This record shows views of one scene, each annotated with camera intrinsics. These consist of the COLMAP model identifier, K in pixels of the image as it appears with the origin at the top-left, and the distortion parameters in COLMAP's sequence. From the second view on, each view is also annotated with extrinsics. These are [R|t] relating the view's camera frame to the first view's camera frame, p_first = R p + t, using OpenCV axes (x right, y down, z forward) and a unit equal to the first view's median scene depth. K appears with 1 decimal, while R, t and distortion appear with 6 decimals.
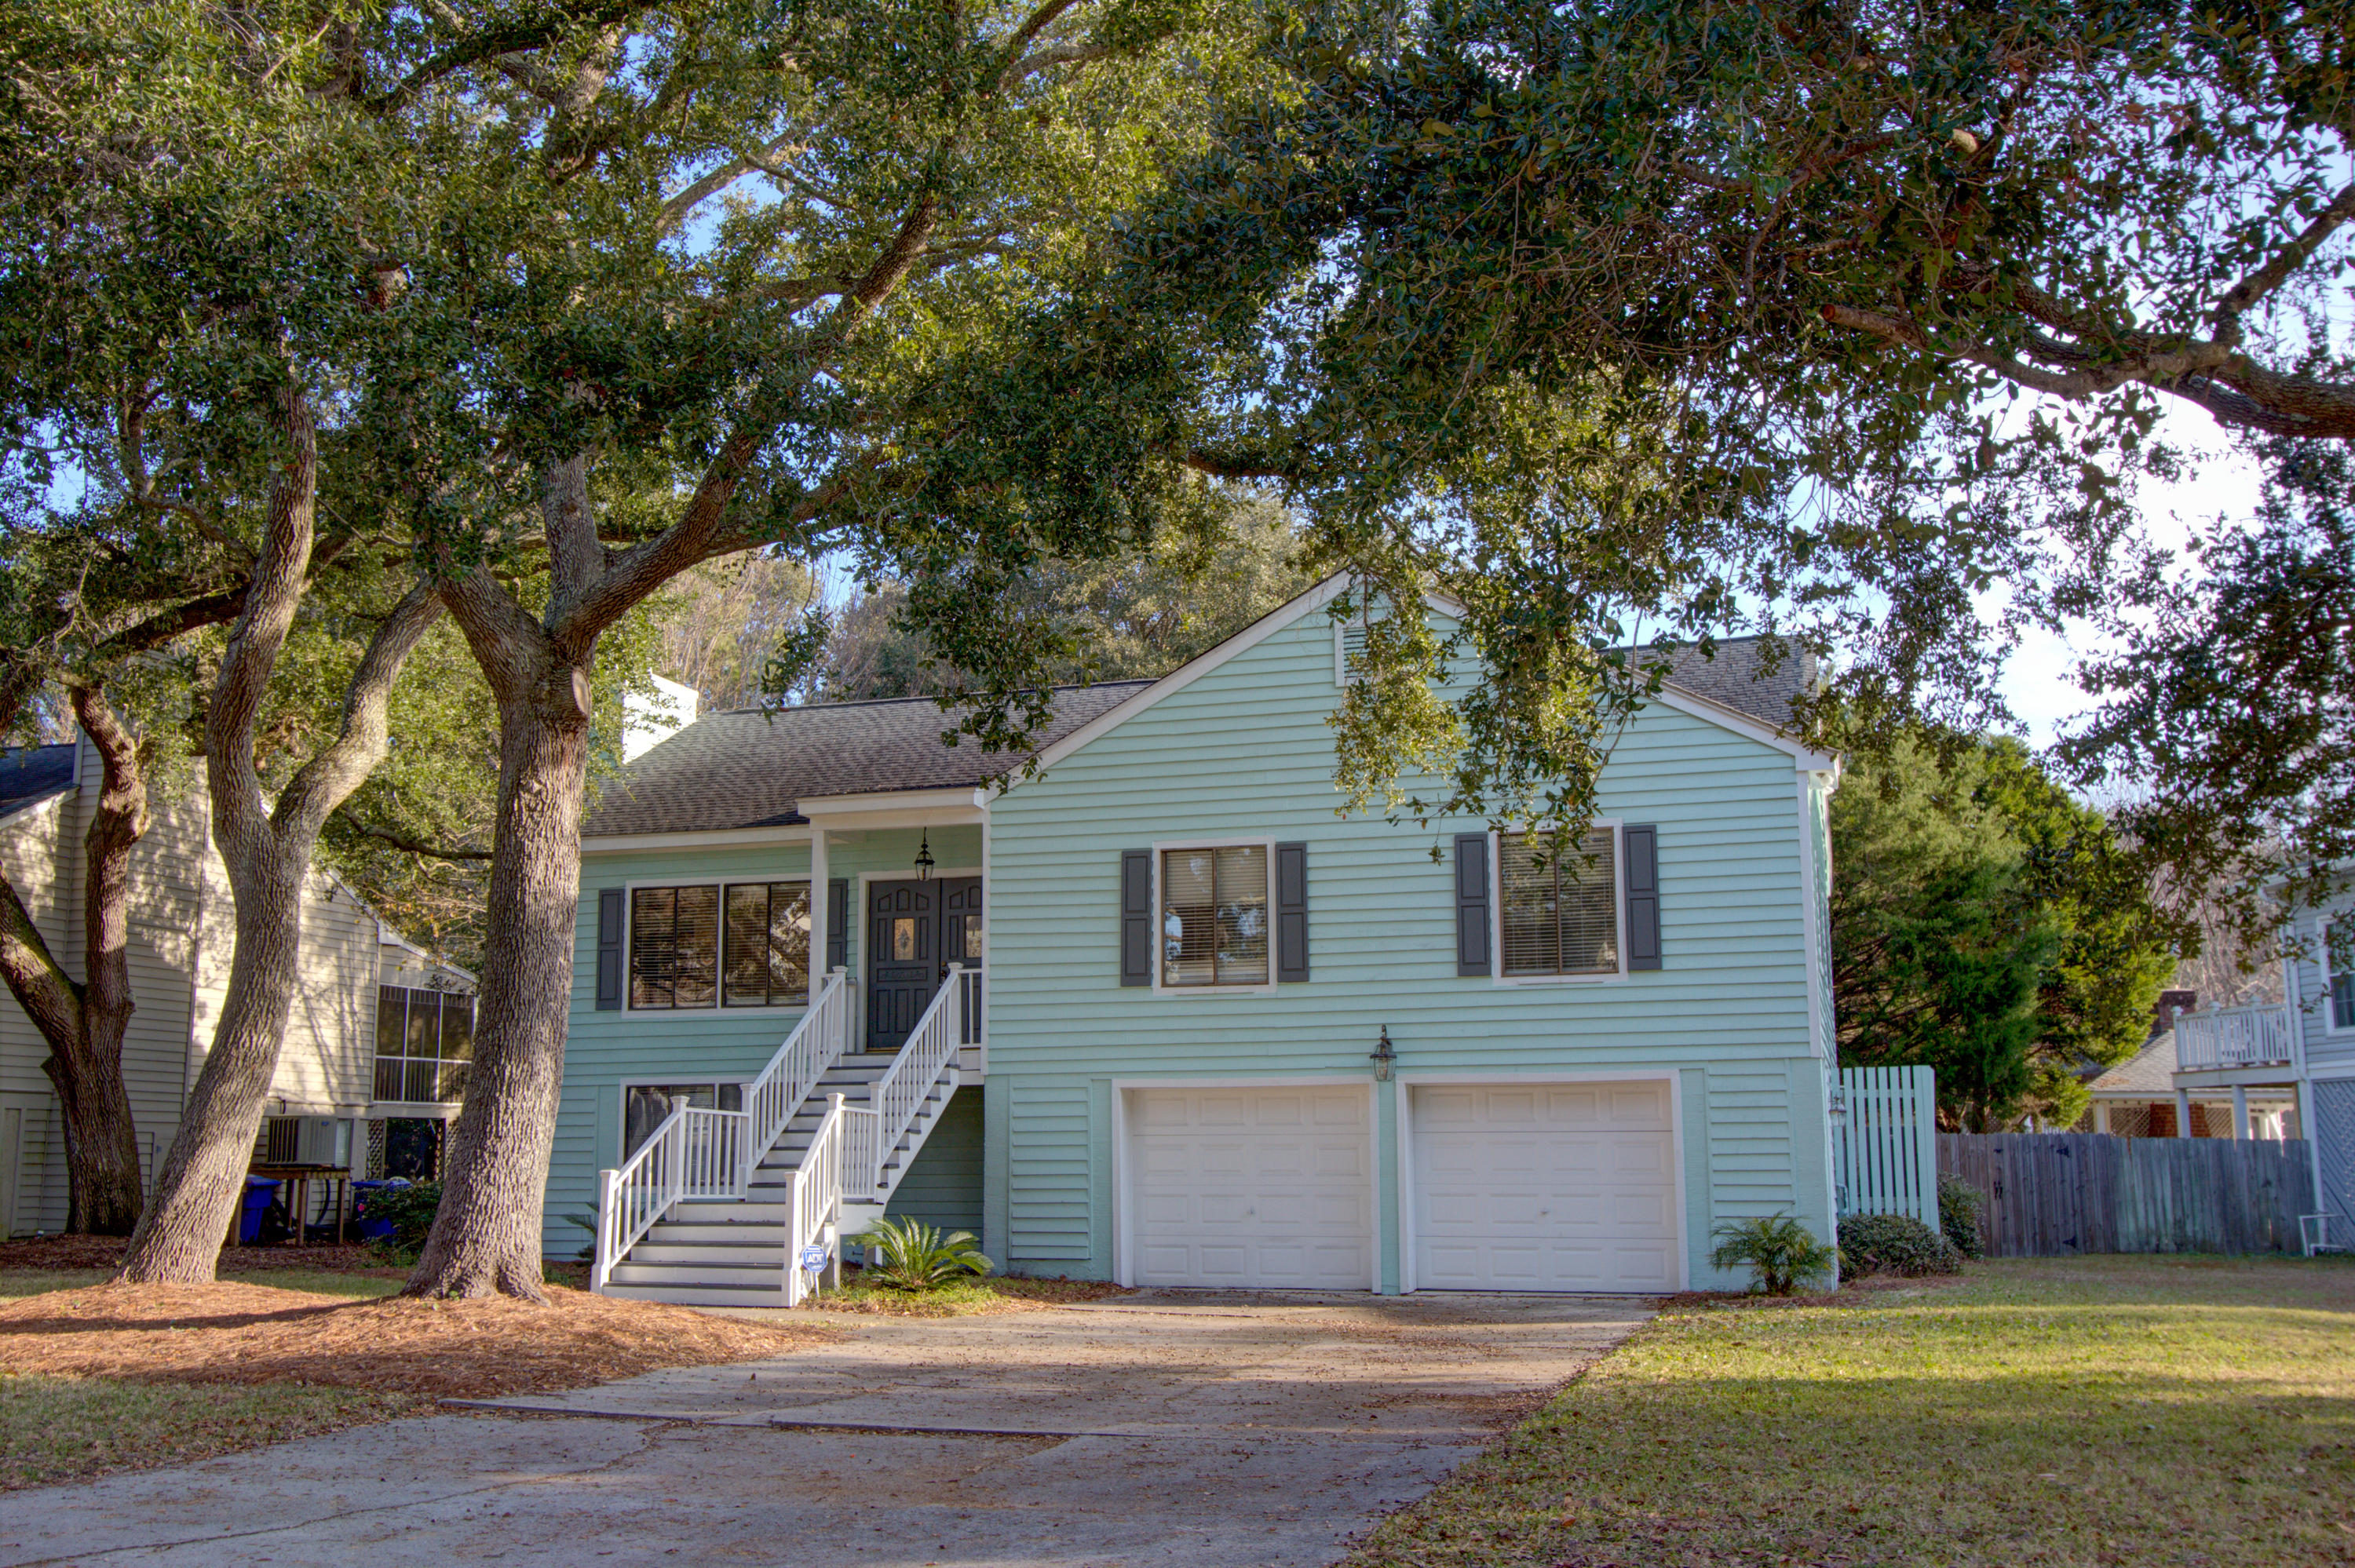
lens RADIAL K [[2382.7, 0, 1161.8], [0, 2382.7, 777.9], [0, 0, 1]] dist [-0.009688, -0.004973]
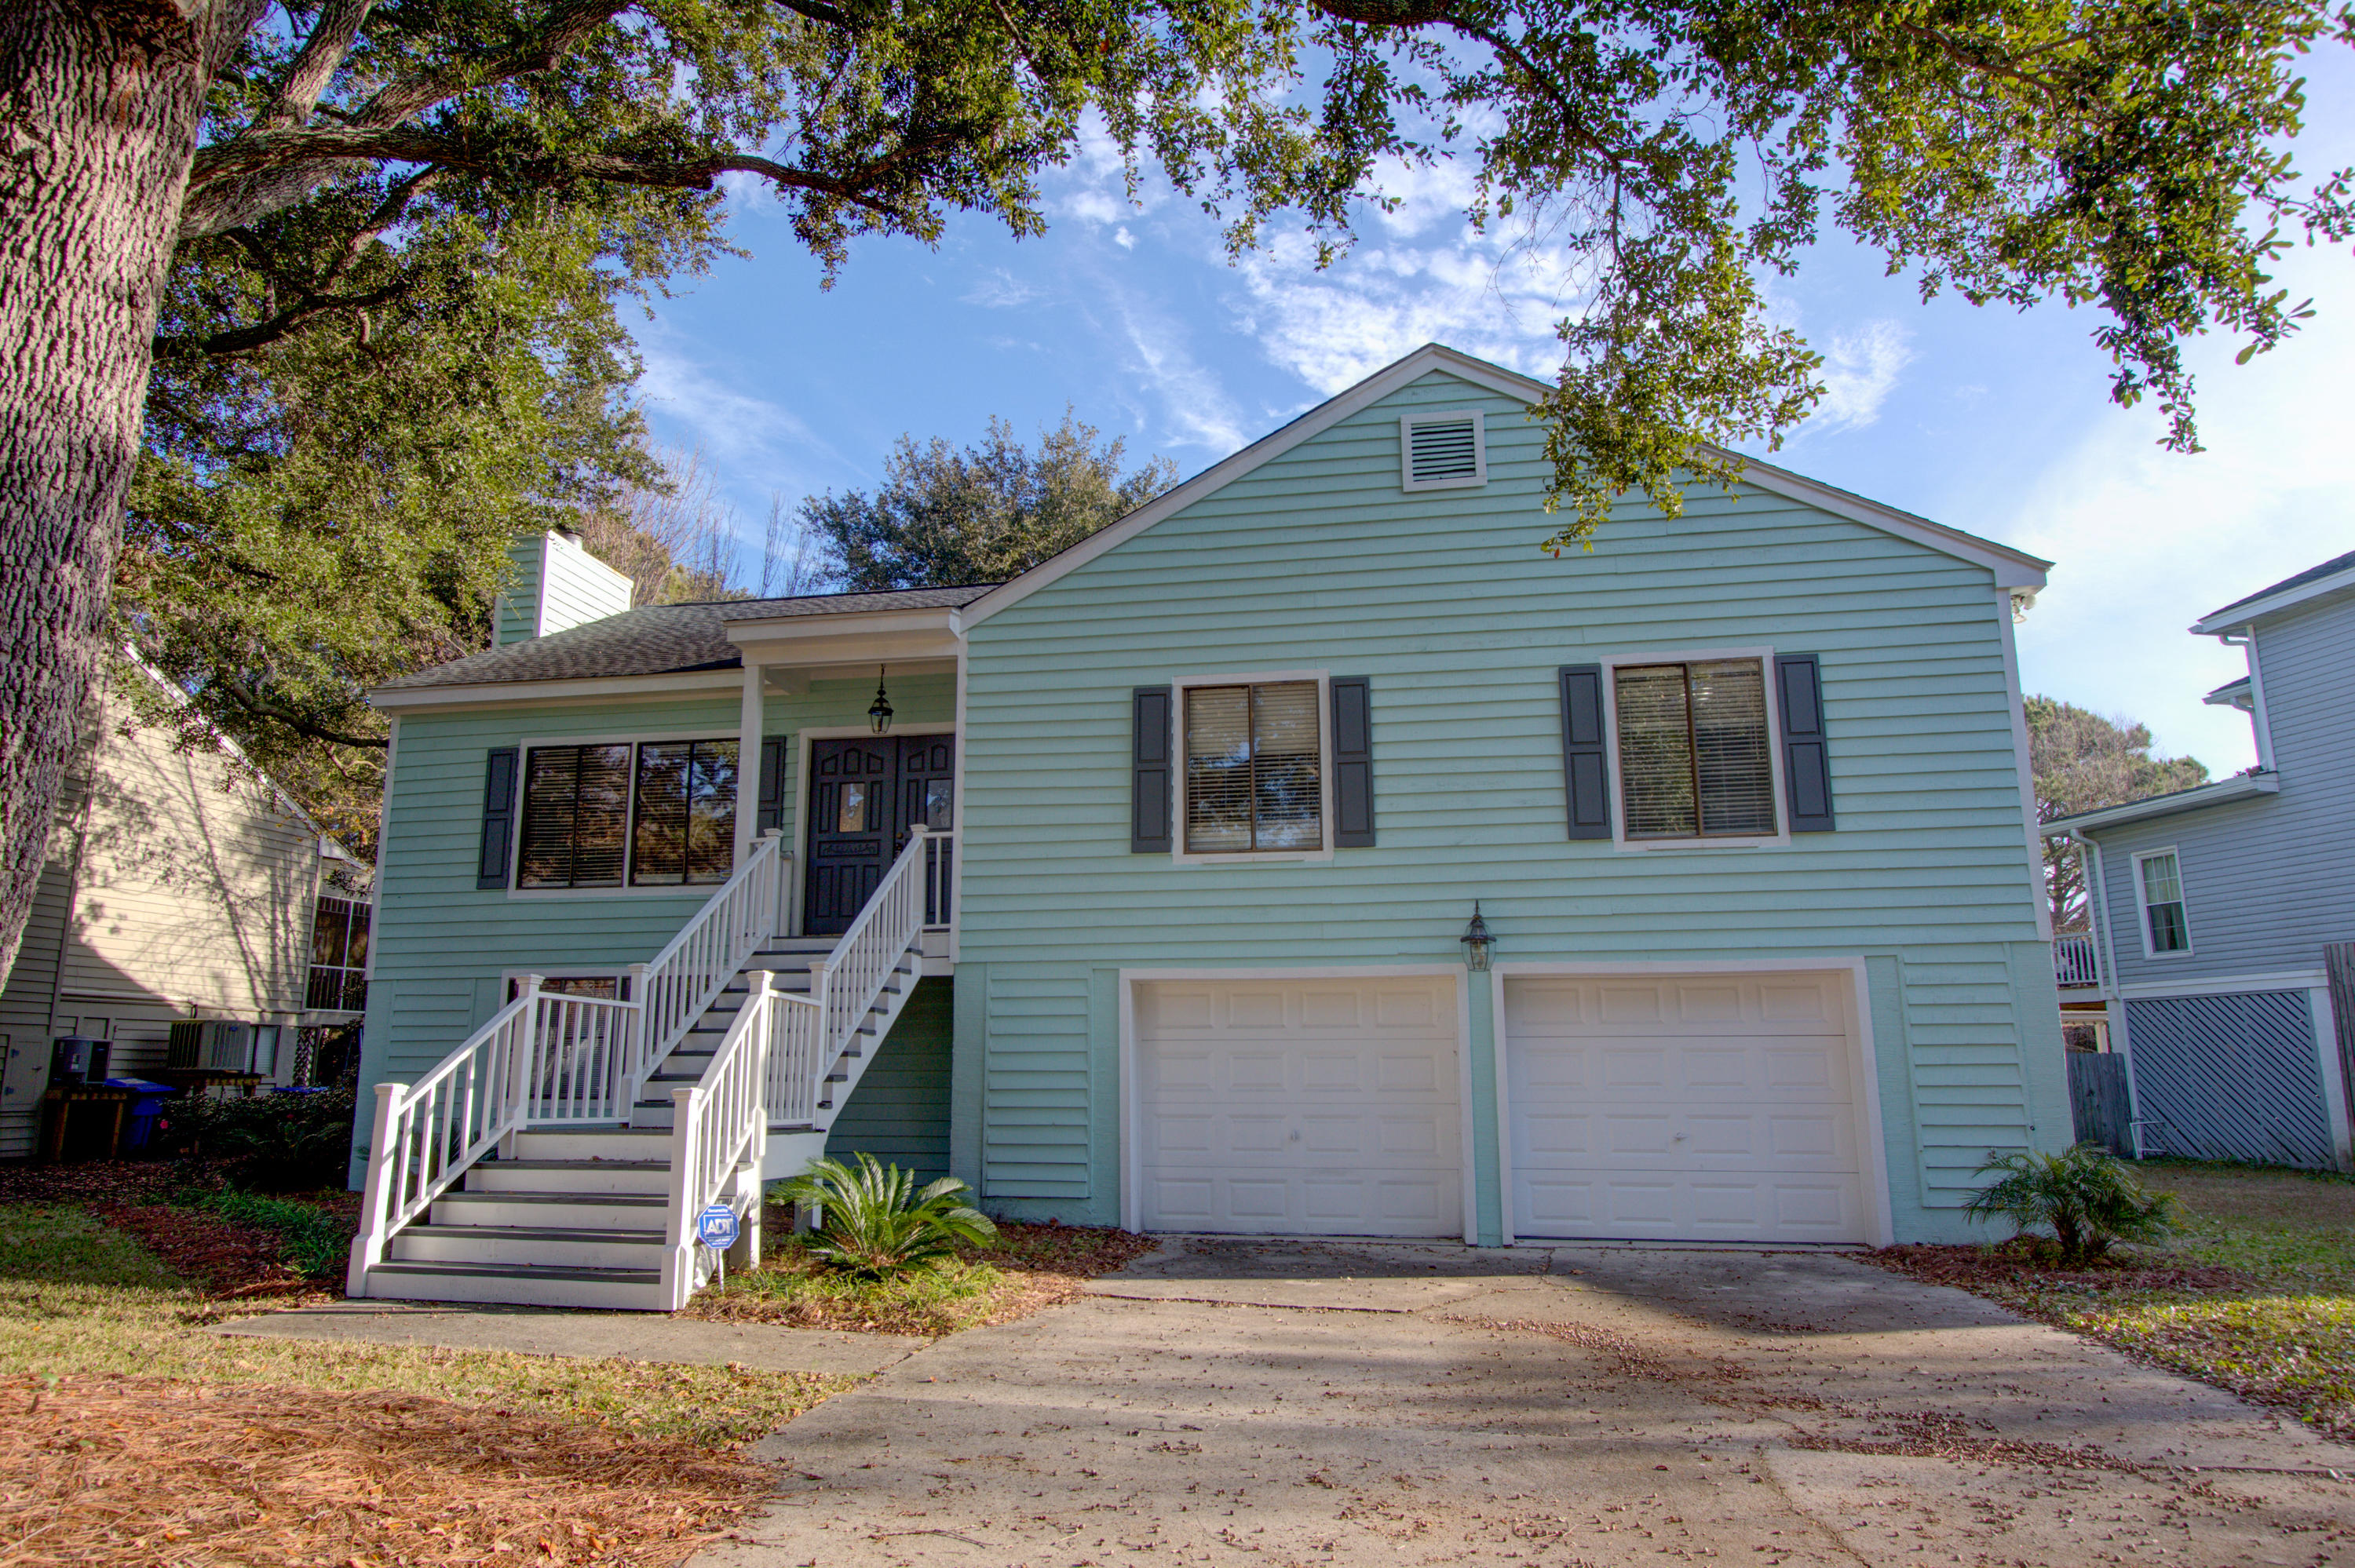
lens RADIAL K [[1475.6, 0, 1167.7], [0, 1475.6, 787.9], [0, 0, 1]] dist [-0.025770, 0.020566]
pose [[0.991985, 0.026841, 0.123472, -0.068487], [-0.023040, 0.999219, -0.032108, 0.083129], [-0.124238, 0.029006, 0.991828, 0.517390]]
